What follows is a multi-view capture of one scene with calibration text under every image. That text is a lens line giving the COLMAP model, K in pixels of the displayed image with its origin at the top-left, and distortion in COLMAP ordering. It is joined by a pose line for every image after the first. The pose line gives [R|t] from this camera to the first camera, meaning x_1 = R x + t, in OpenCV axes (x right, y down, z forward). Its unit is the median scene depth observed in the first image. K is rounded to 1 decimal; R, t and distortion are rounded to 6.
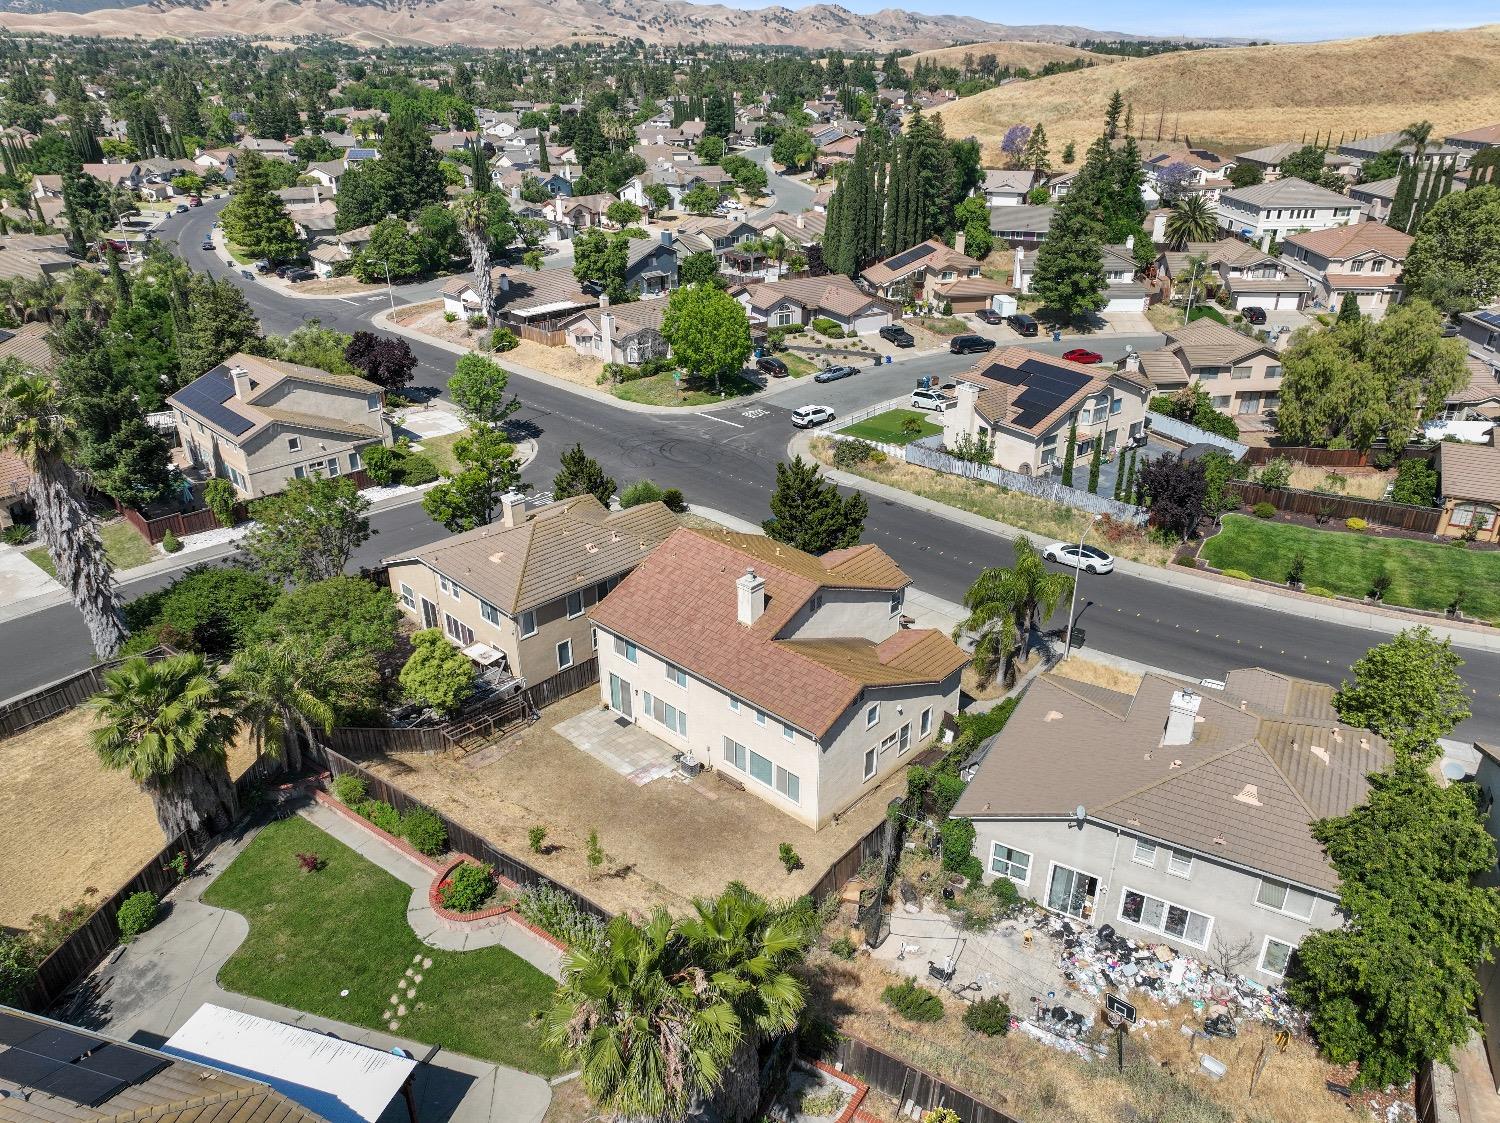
lens RADIAL K [[1054.0, 0, 750.0], [0, 1054.0, 561.5], [0, 0, 1]] dist [0.004129, 0.009150]
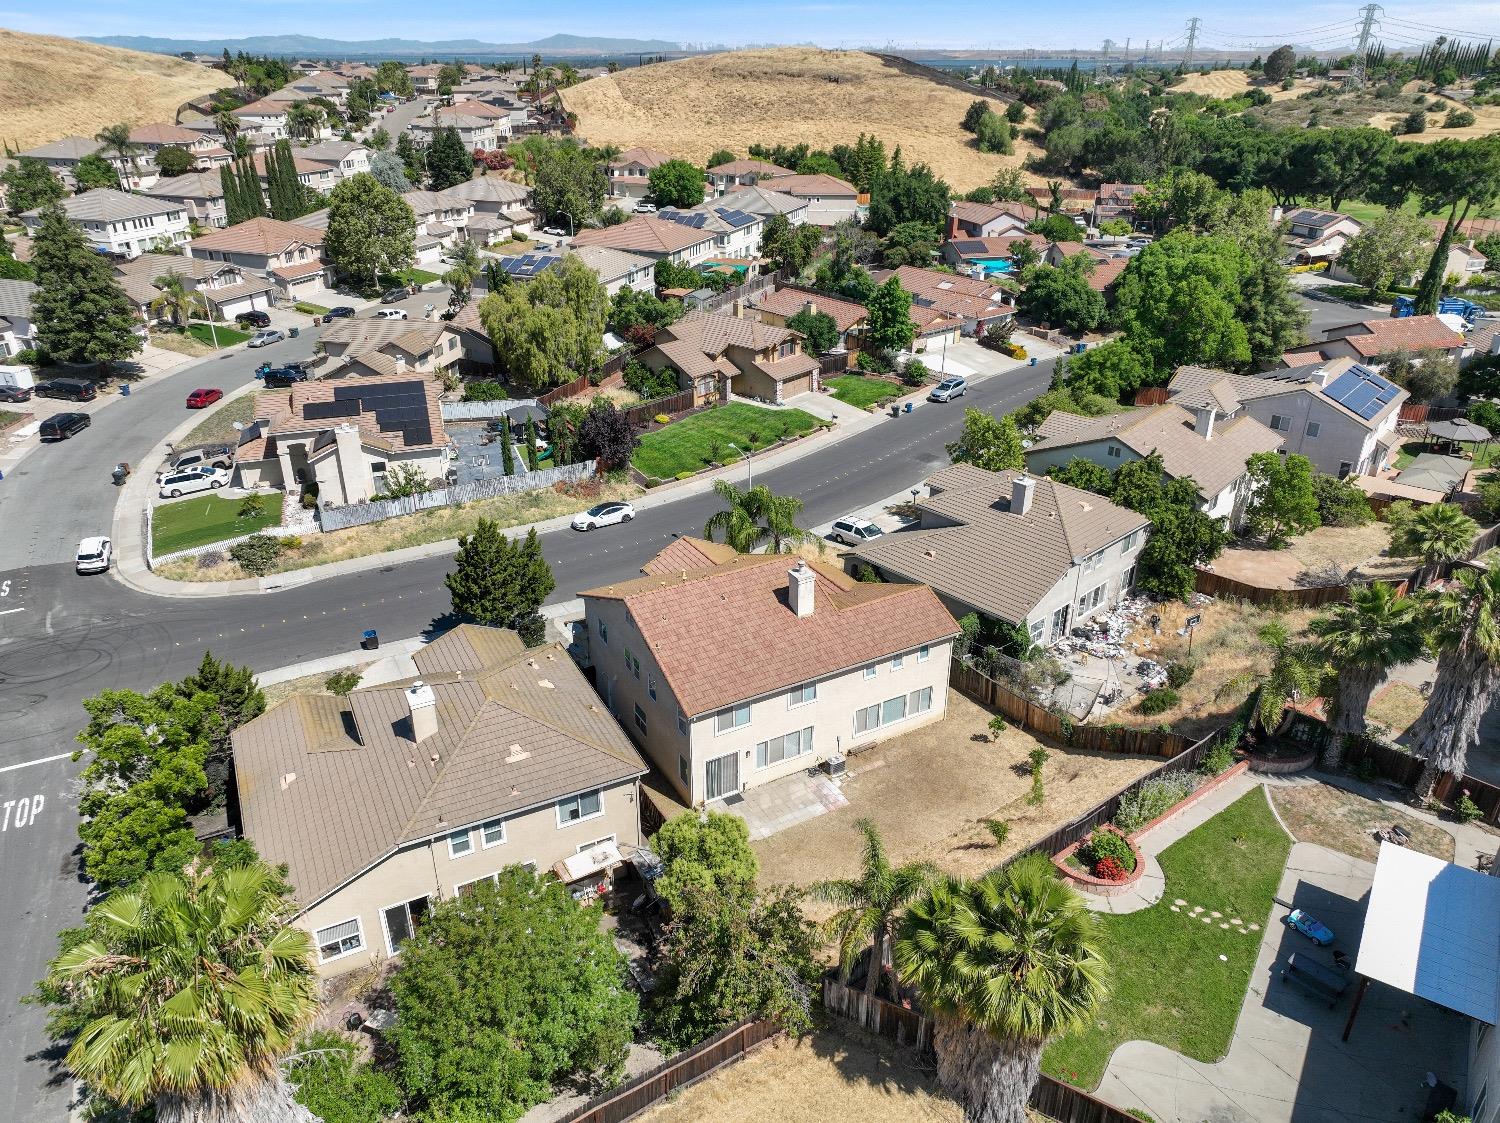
lens RADIAL K [[1054.0, 0, 750.0], [0, 1054.0, 561.5], [0, 0, 1]] dist [0.004129, 0.009150]
pose [[0.303084, -0.415044, 0.857833, -0.333536], [0.417160, 0.867128, 0.272152, -0.109434], [-0.856806, 0.275369, 0.435953, 0.220526]]
